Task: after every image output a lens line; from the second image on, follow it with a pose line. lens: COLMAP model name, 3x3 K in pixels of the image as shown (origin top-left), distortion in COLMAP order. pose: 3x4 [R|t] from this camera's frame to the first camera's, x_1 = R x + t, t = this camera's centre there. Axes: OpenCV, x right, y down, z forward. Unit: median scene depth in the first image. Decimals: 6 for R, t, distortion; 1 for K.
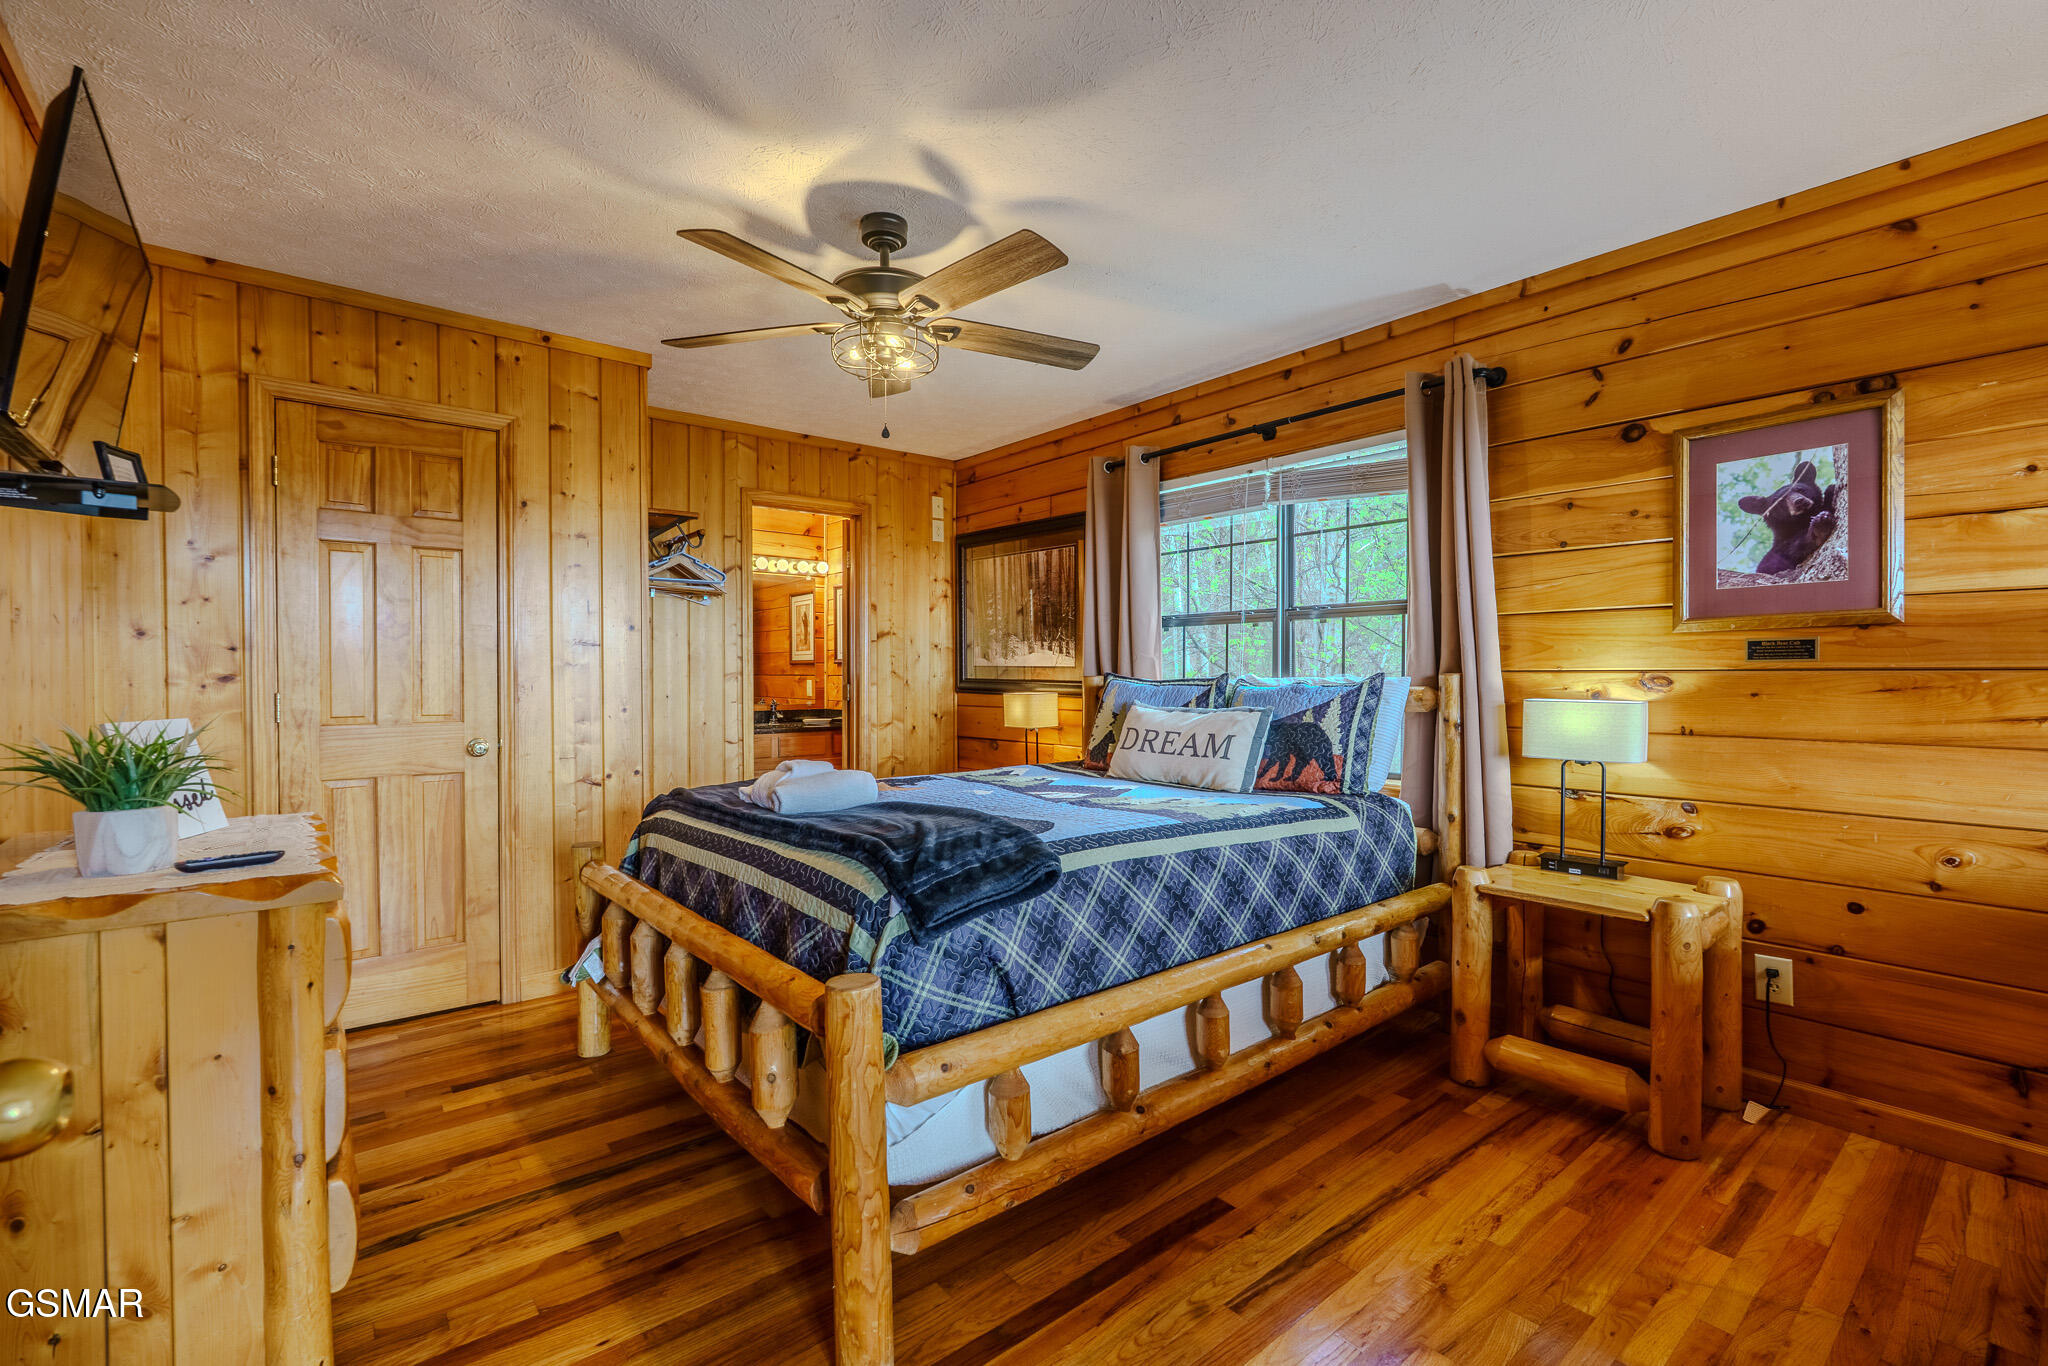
lens RADIAL K [[899.2, 0, 1010.1], [0, 899.2, 682.0], [0, 0, 1]] dist [-0.007471, 0.000216]
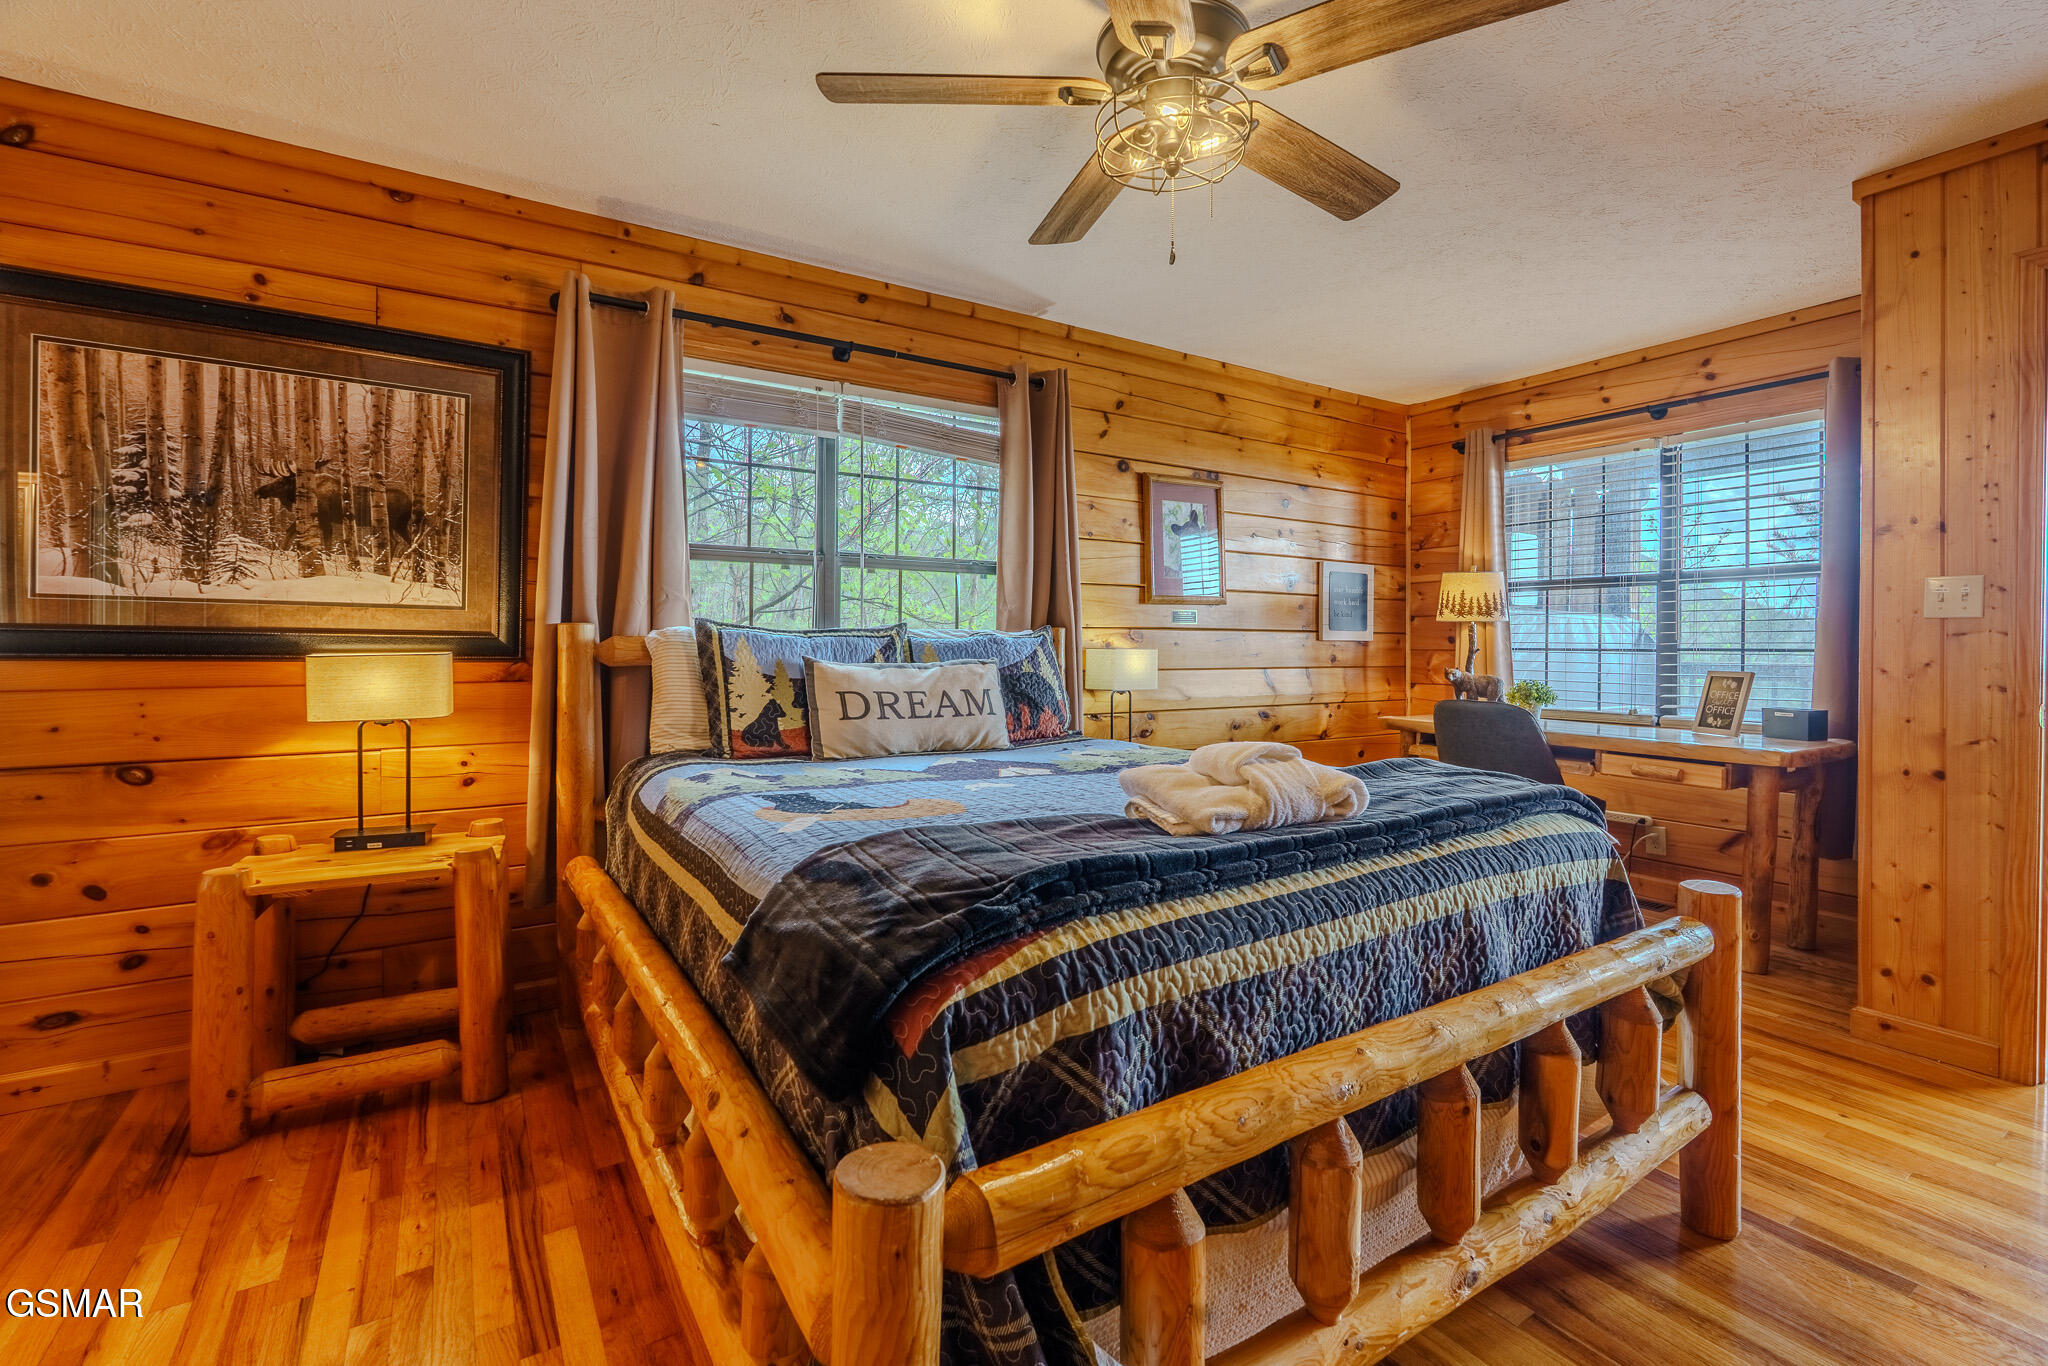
lens RADIAL K [[899.2, 0, 1025.6], [0, 899.2, 653.3], [0, 0, 1]] dist [-0.007471, 0.000216]
pose [[0.113789, -0.012281, 0.993429, -0.597398], [0.001241, 0.999925, 0.012220, 0.008641], [-0.993504, -0.000158, 0.113796, 0.743707]]
